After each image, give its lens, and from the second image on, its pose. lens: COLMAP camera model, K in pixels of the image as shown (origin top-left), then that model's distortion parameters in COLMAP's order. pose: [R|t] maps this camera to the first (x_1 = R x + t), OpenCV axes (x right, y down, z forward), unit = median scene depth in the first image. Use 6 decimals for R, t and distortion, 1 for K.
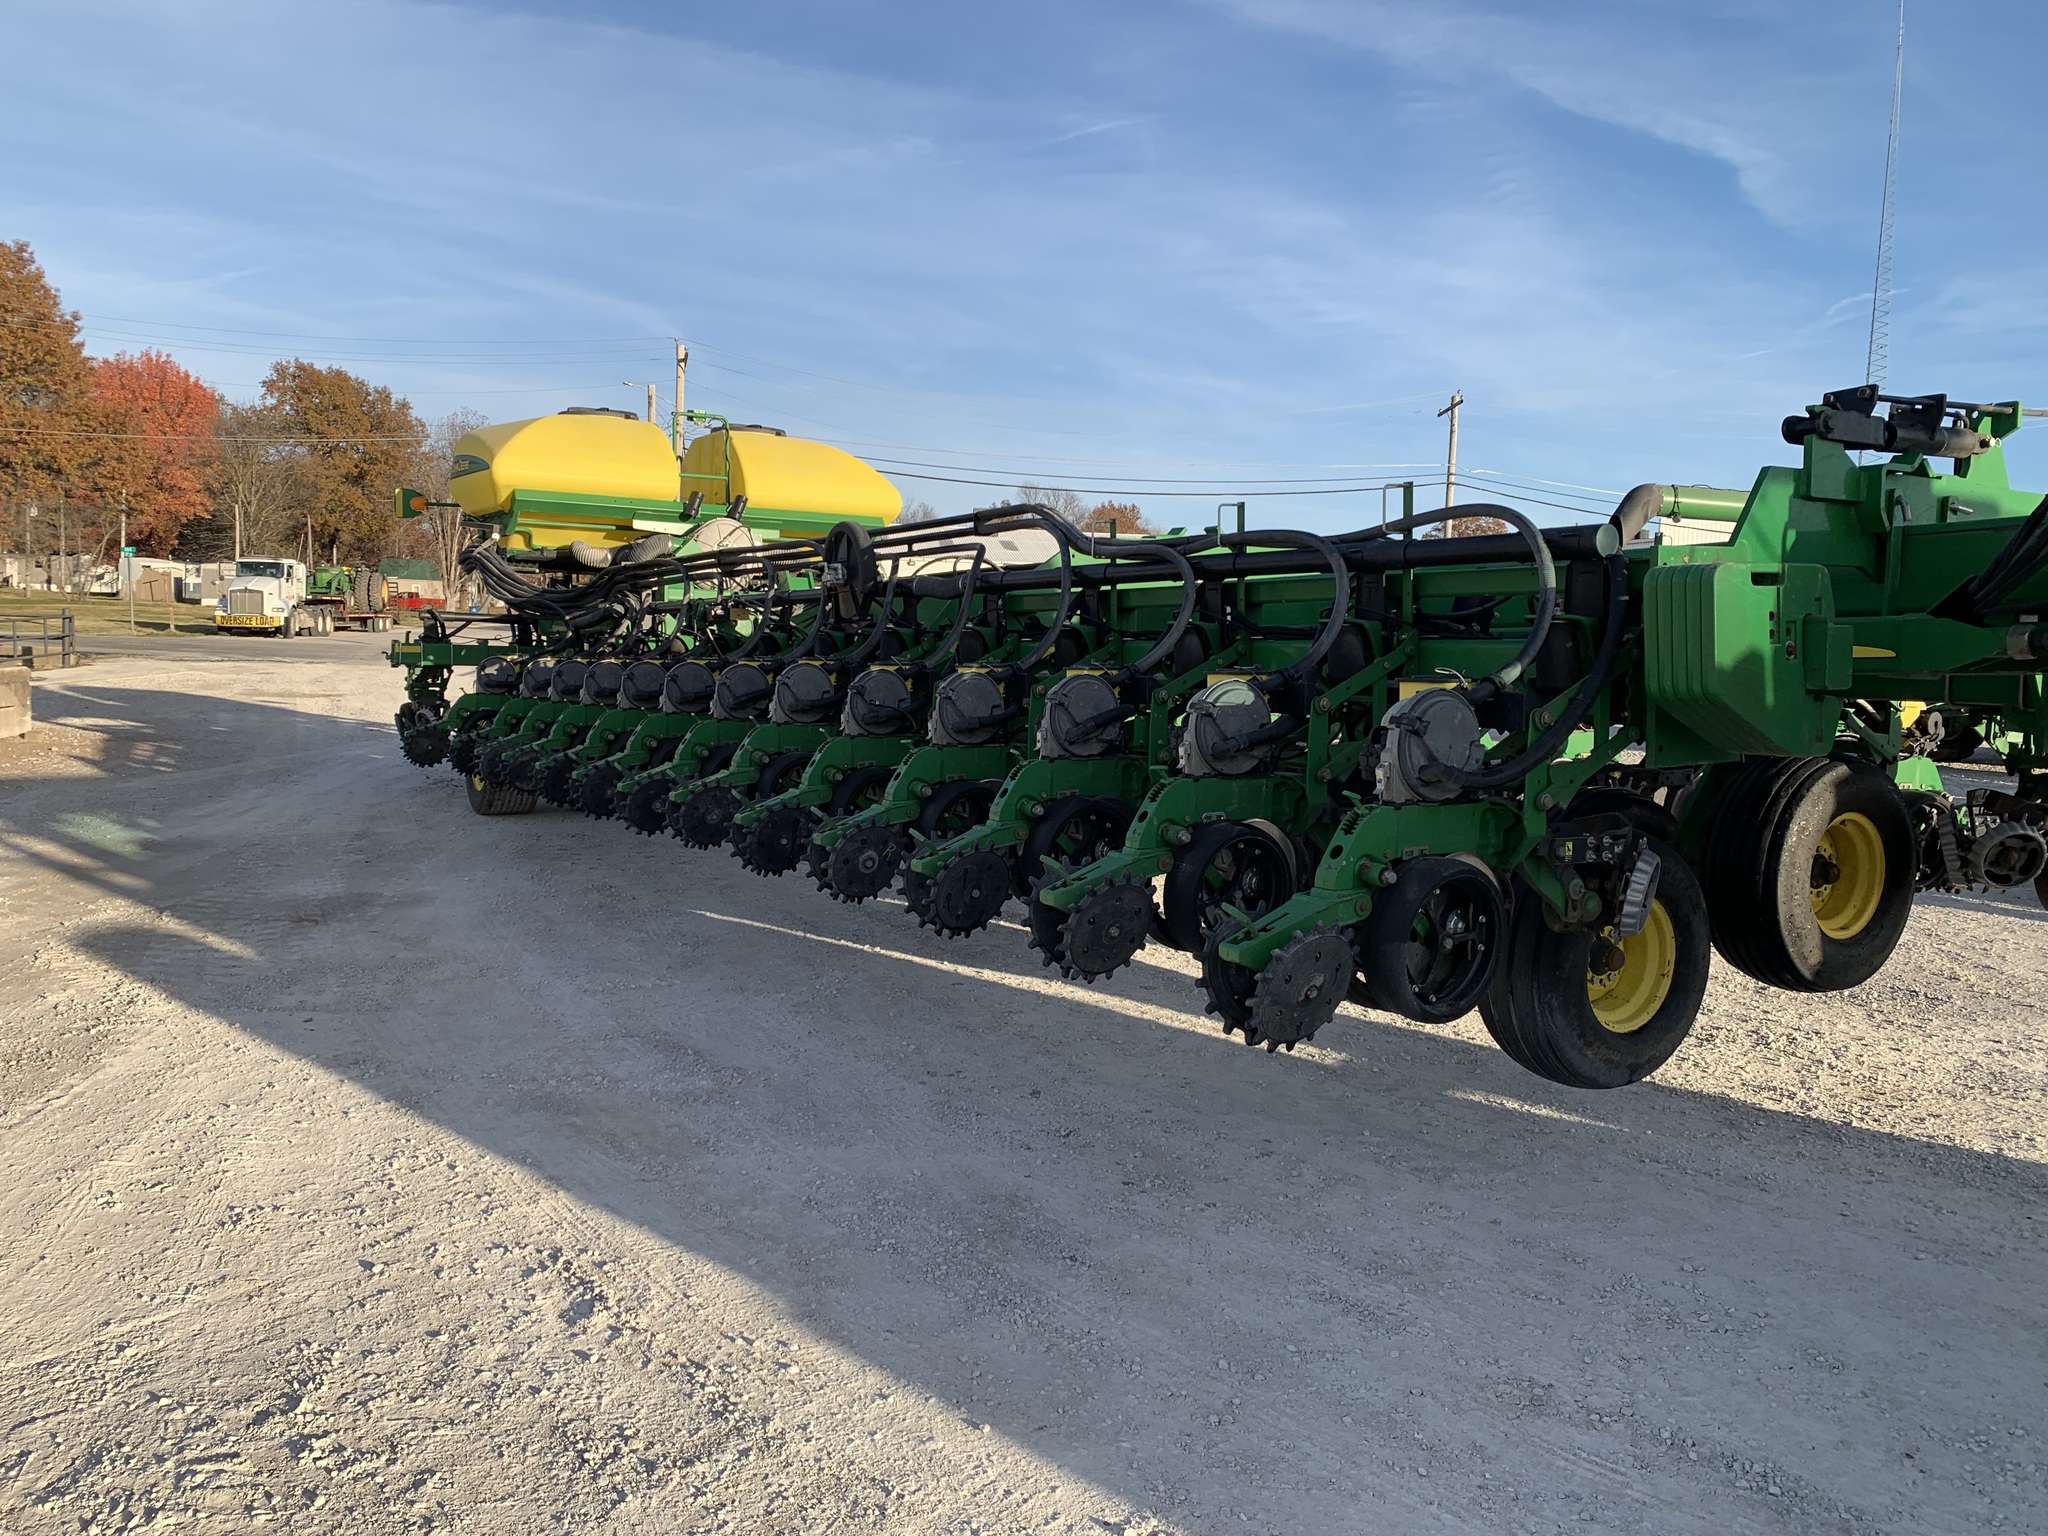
lens RADIAL K [[1611.4, 0, 1021.6], [0, 1611.4, 782.2], [0, 0, 1]] dist [0.036759, -0.032546]
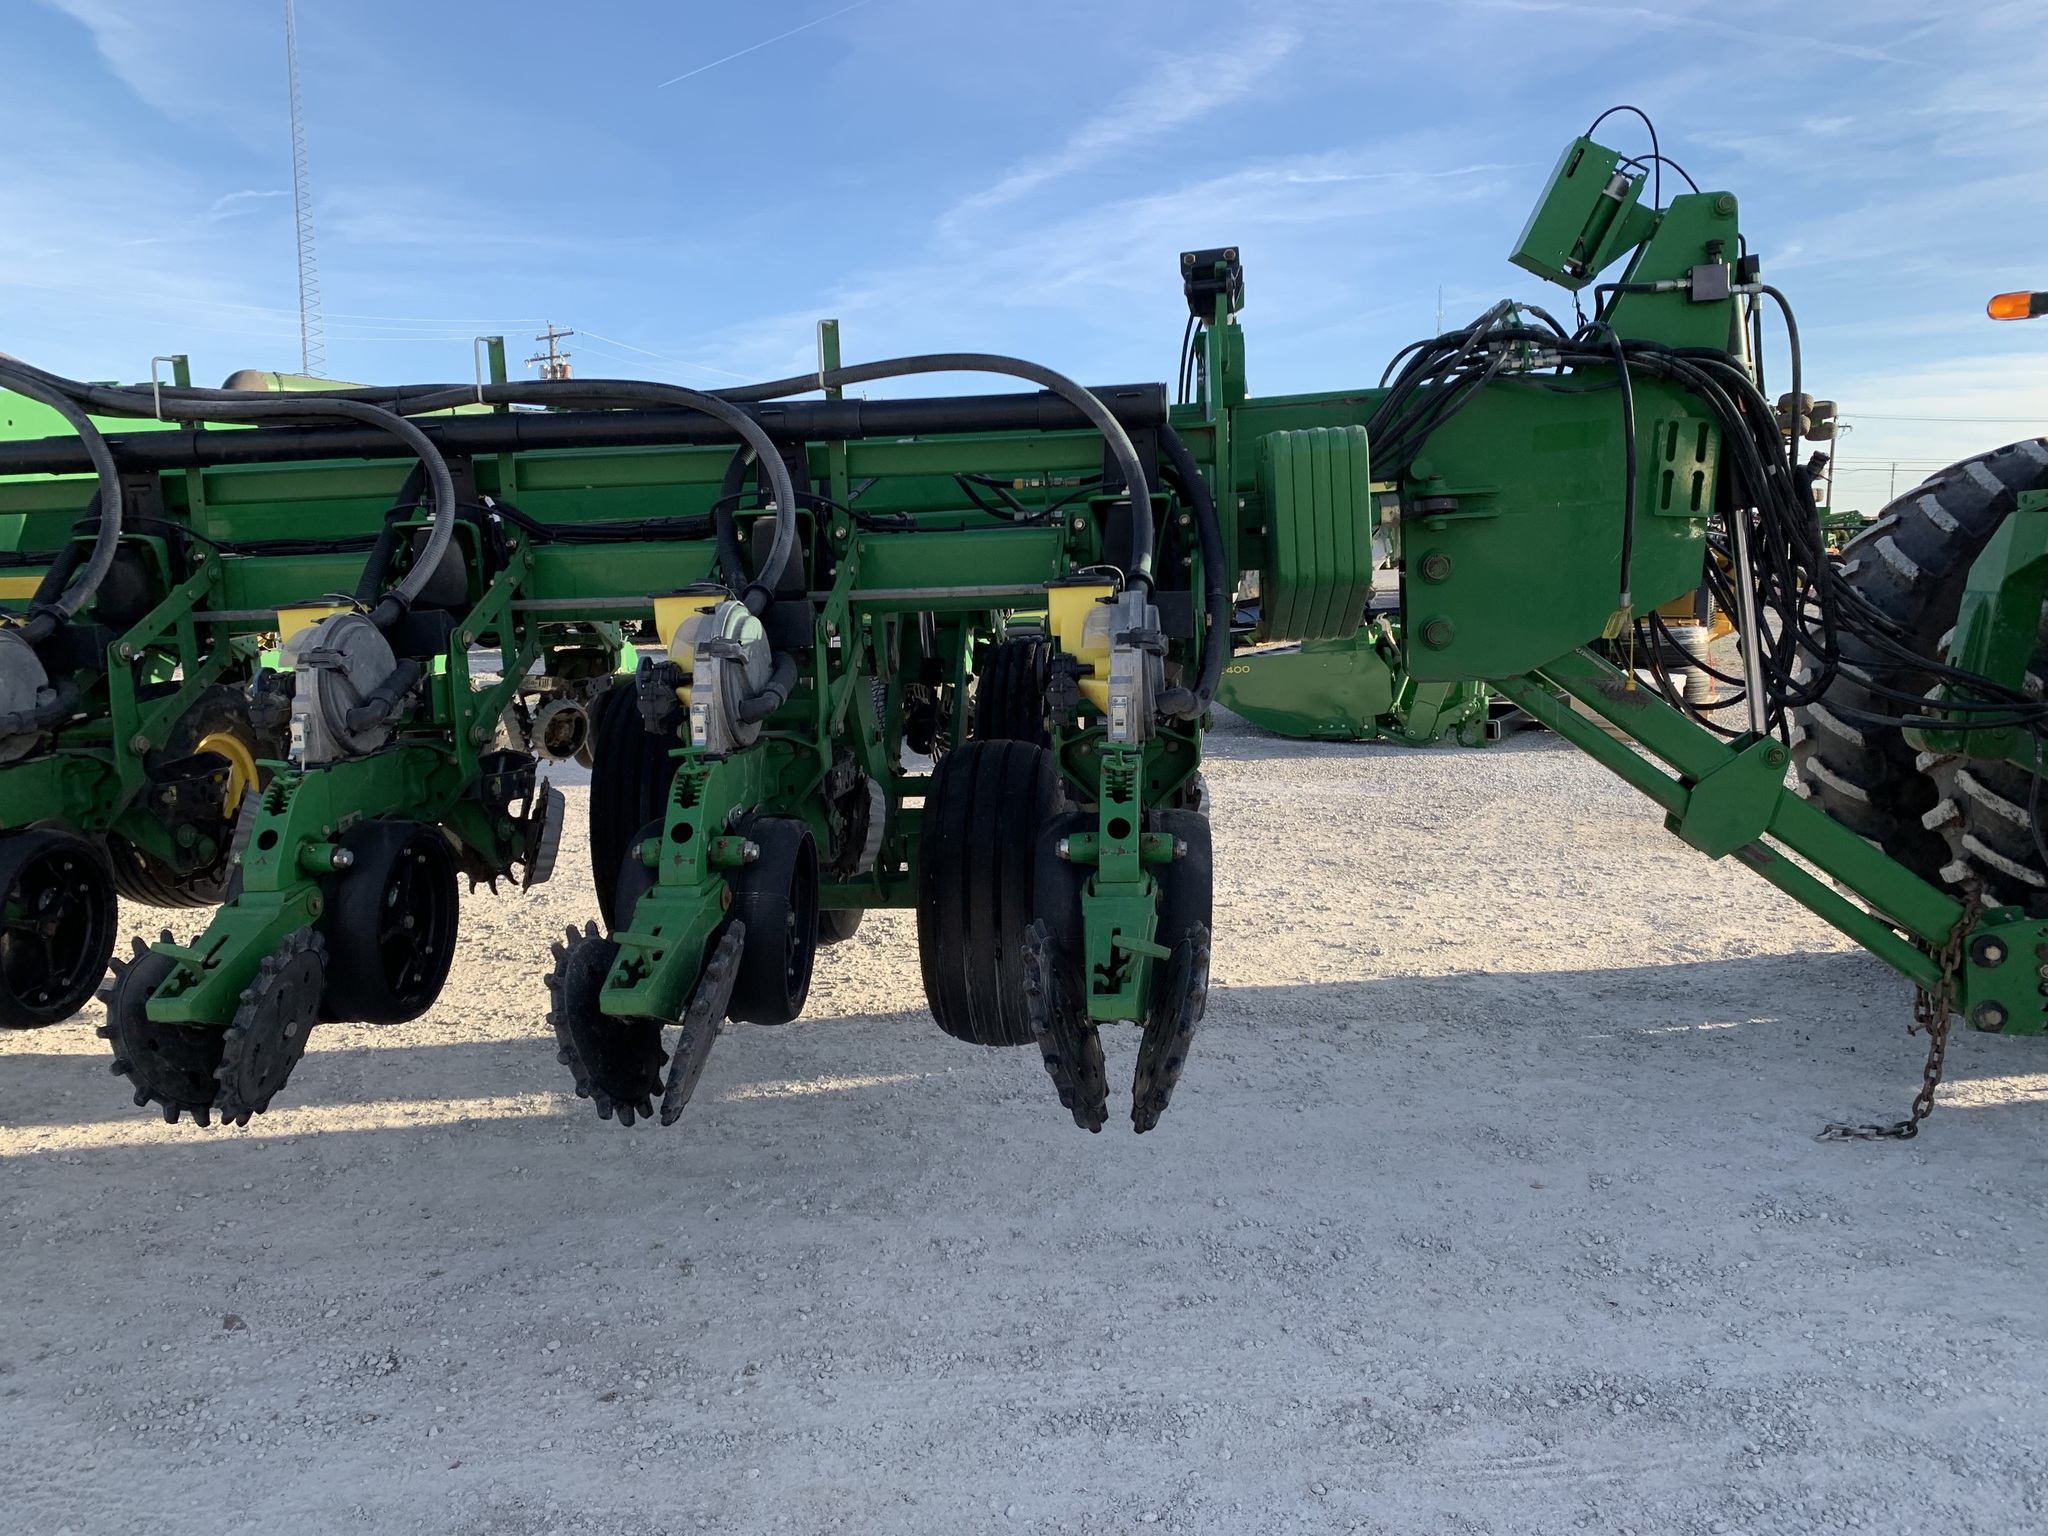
lens RADIAL K [[1611.4, 0, 1019.4], [0, 1611.4, 757.0], [0, 0, 1]] dist [0.036759, -0.032546]
pose [[0.599565, -0.145344, 0.787018, -0.279209], [0.112528, 0.988912, 0.096903, -0.044052], [-0.792376, 0.030462, 0.609272, 0.426404]]
